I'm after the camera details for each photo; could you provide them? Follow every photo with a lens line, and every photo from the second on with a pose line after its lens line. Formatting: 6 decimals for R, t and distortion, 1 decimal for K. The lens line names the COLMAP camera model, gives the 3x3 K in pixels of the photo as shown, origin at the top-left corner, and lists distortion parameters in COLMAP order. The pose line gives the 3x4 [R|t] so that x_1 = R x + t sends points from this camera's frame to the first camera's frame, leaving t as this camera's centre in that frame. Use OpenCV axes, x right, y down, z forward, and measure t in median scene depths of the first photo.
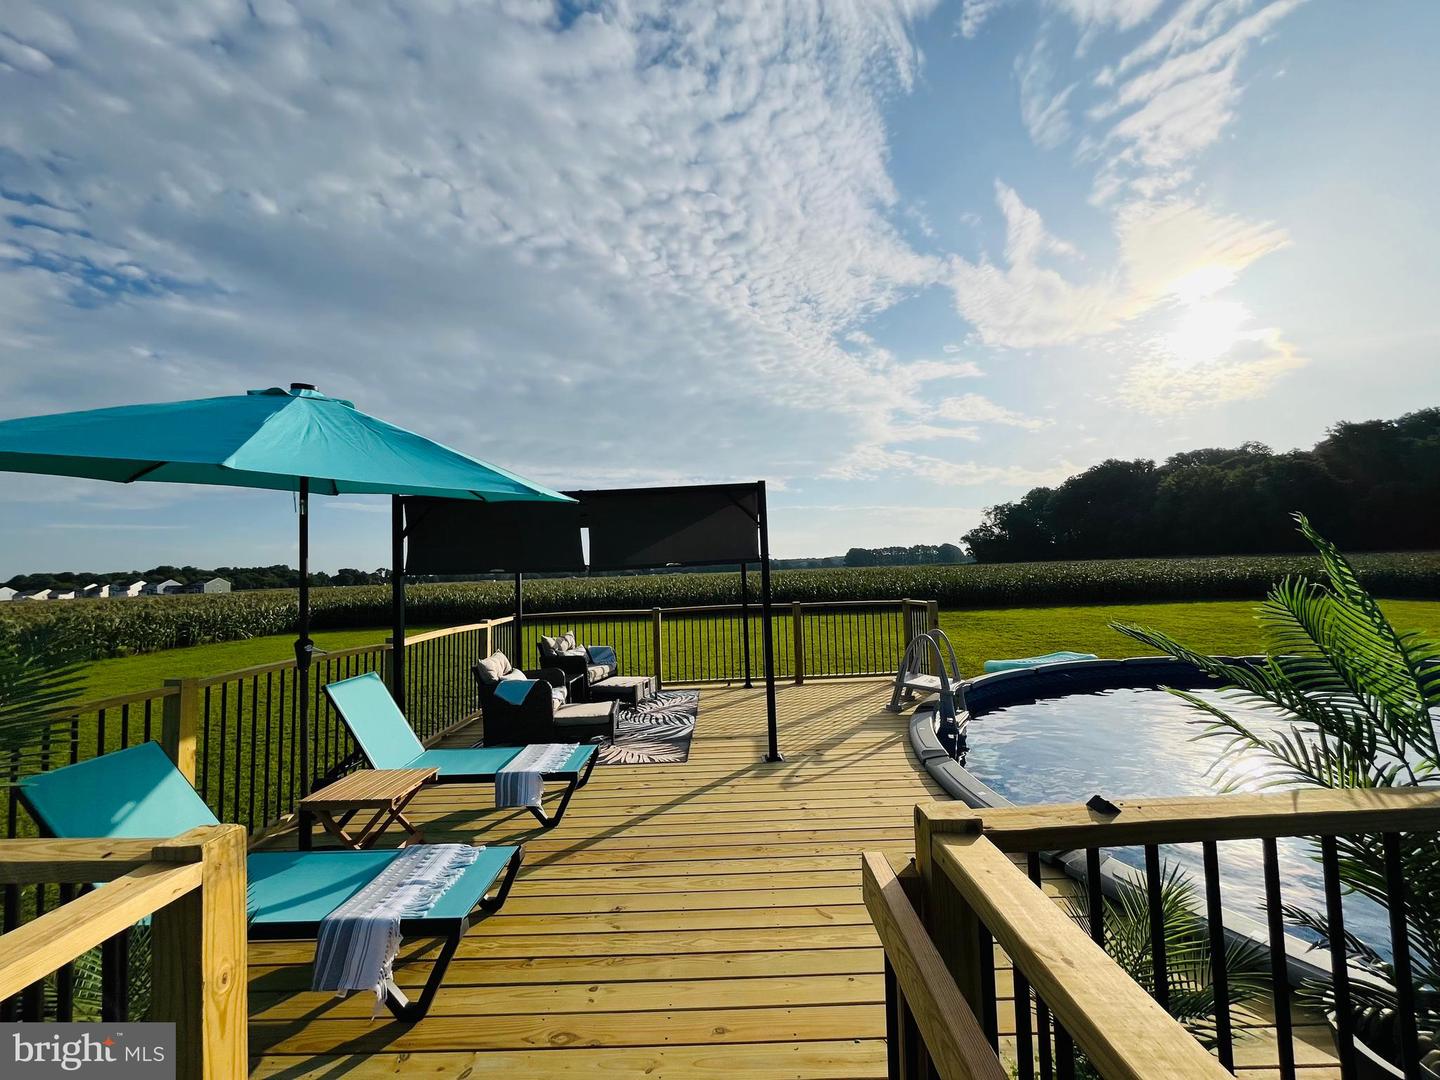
lens RADIAL K [[582.3, 0, 720.0], [0, 582.3, 540.0], [0, 0, 1]] dist [0.000850, -0.000062]
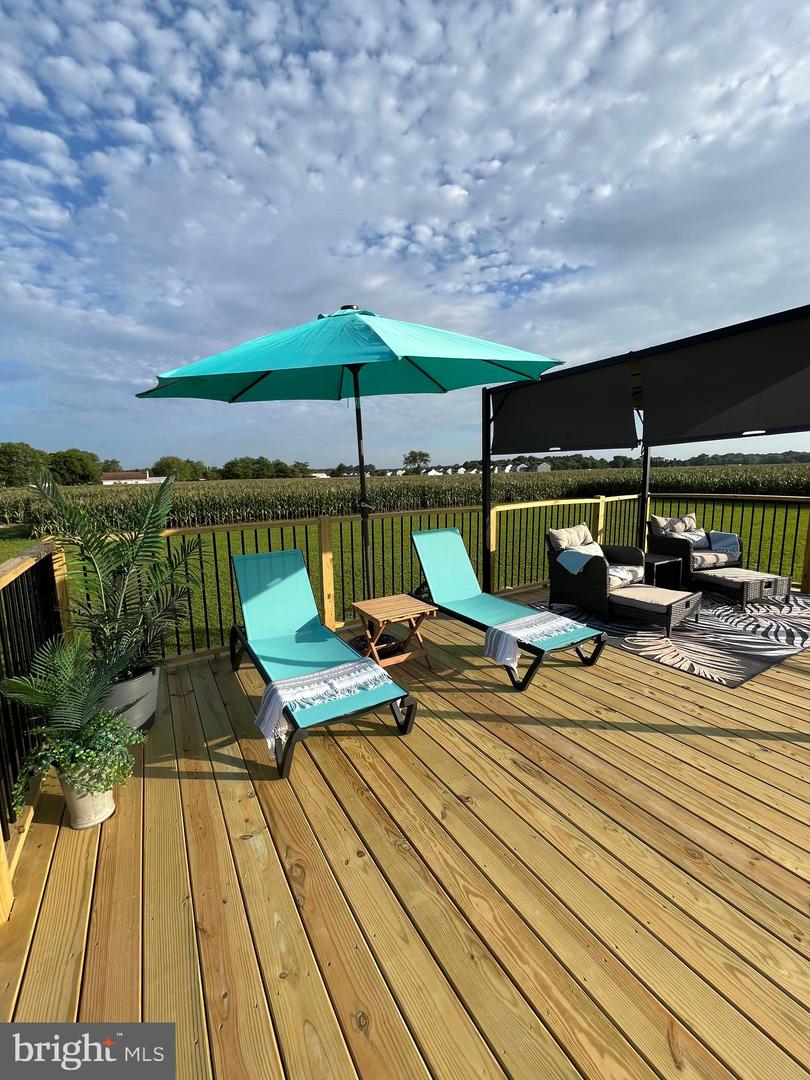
lens RADIAL K [[436.7, 0, 405.0], [0, 436.7, 540.0], [0, 0, 1]] dist [0.000850, -0.000062]
pose [[0.521201, 0.147689, -0.840558, 0.174153], [0.056850, 0.976717, 0.206863, 0.034466], [0.851538, -0.155603, 0.500670, 0.344400]]
